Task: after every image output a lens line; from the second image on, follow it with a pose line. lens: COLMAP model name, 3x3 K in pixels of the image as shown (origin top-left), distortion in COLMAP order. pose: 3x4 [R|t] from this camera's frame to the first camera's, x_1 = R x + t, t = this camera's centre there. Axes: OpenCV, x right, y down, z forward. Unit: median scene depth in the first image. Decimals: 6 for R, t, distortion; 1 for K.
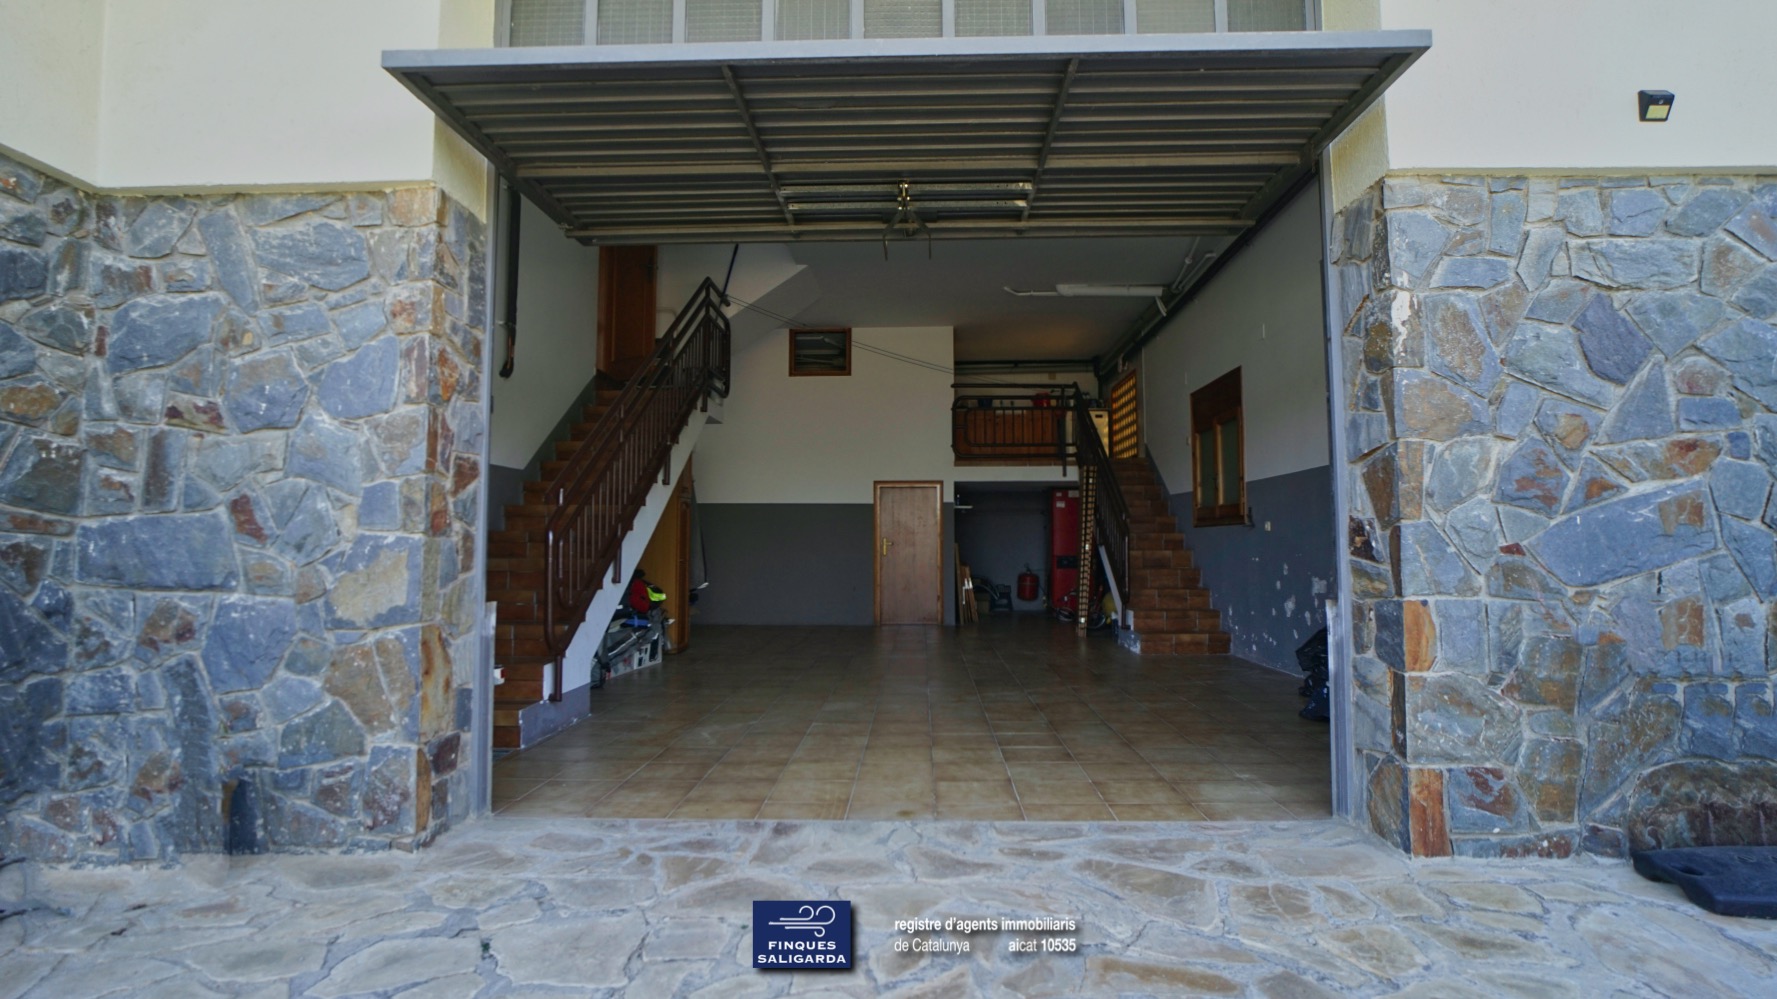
lens RADIAL K [[905.0, 0, 885.7], [0, 905.0, 476.7], [0, 0, 1]] dist [-0.068008, -0.000476]
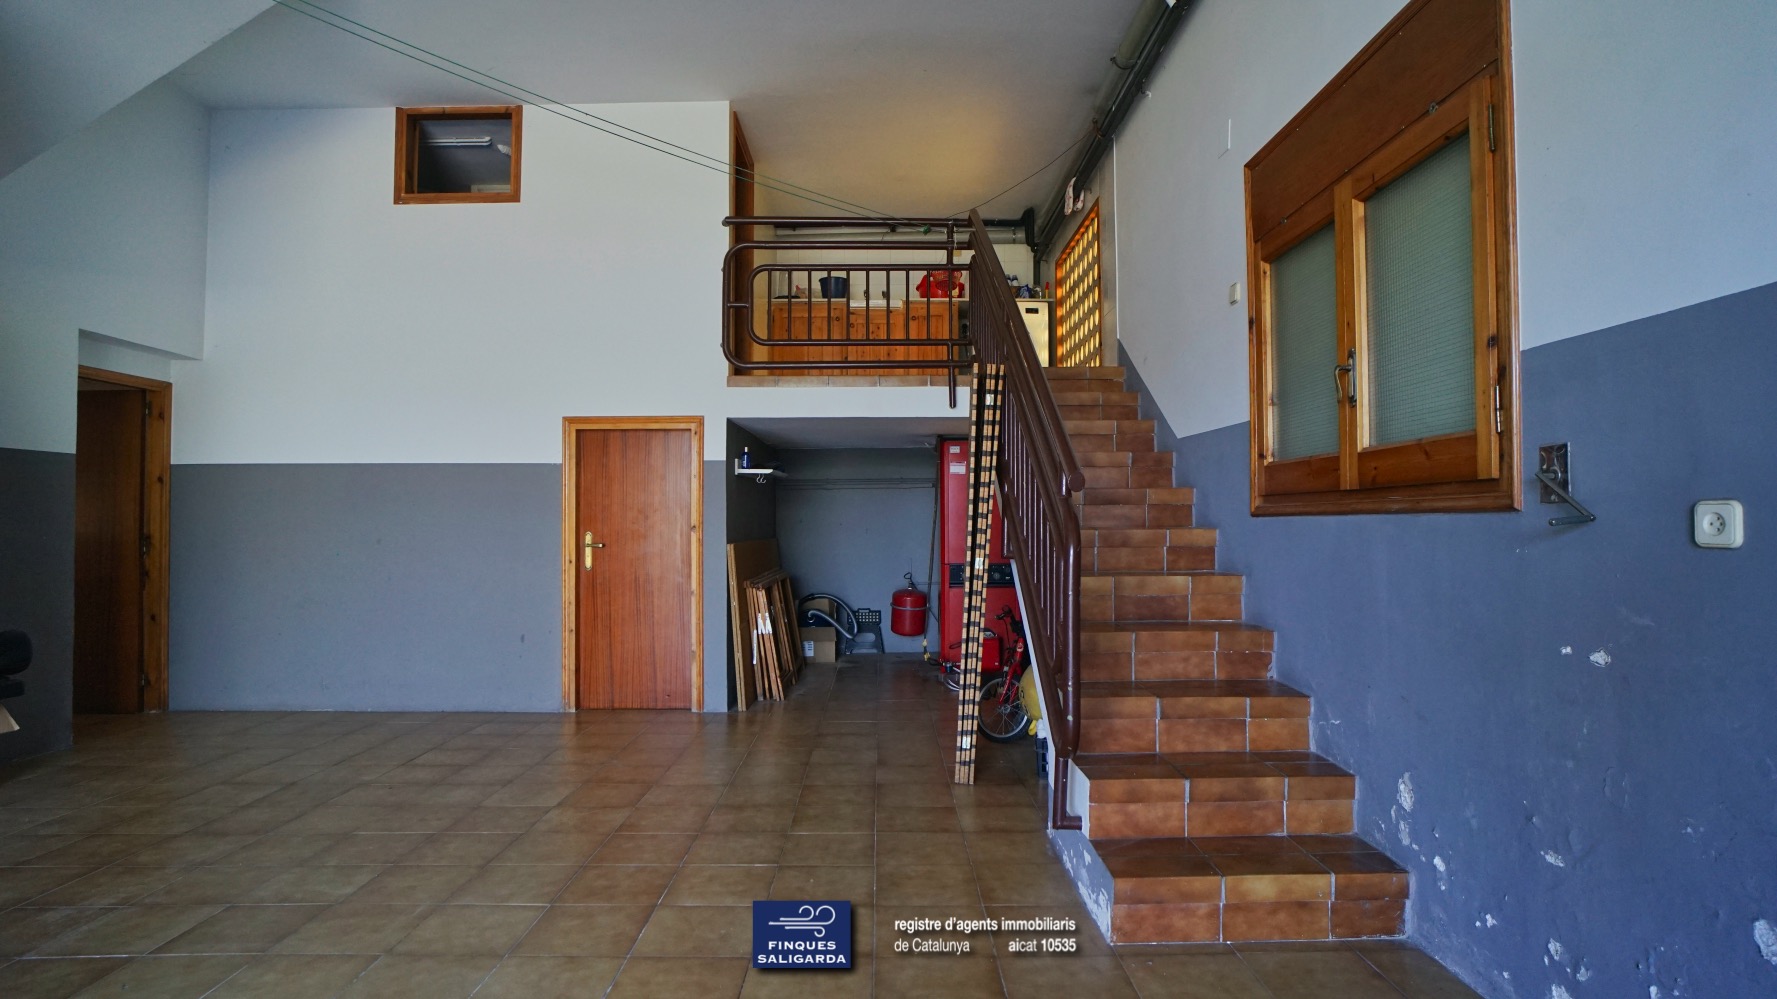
lens RADIAL K [[915.6, 0, 890.4], [0, 915.6, 505.6], [0, 0, 1]] dist [-0.063828, 0.030760]
pose [[0.998627, -0.001905, 0.052355, 0.136993], [-0.001004, 0.998459, 0.055489, 0.024682], [-0.052380, -0.055466, 0.997086, 0.501000]]
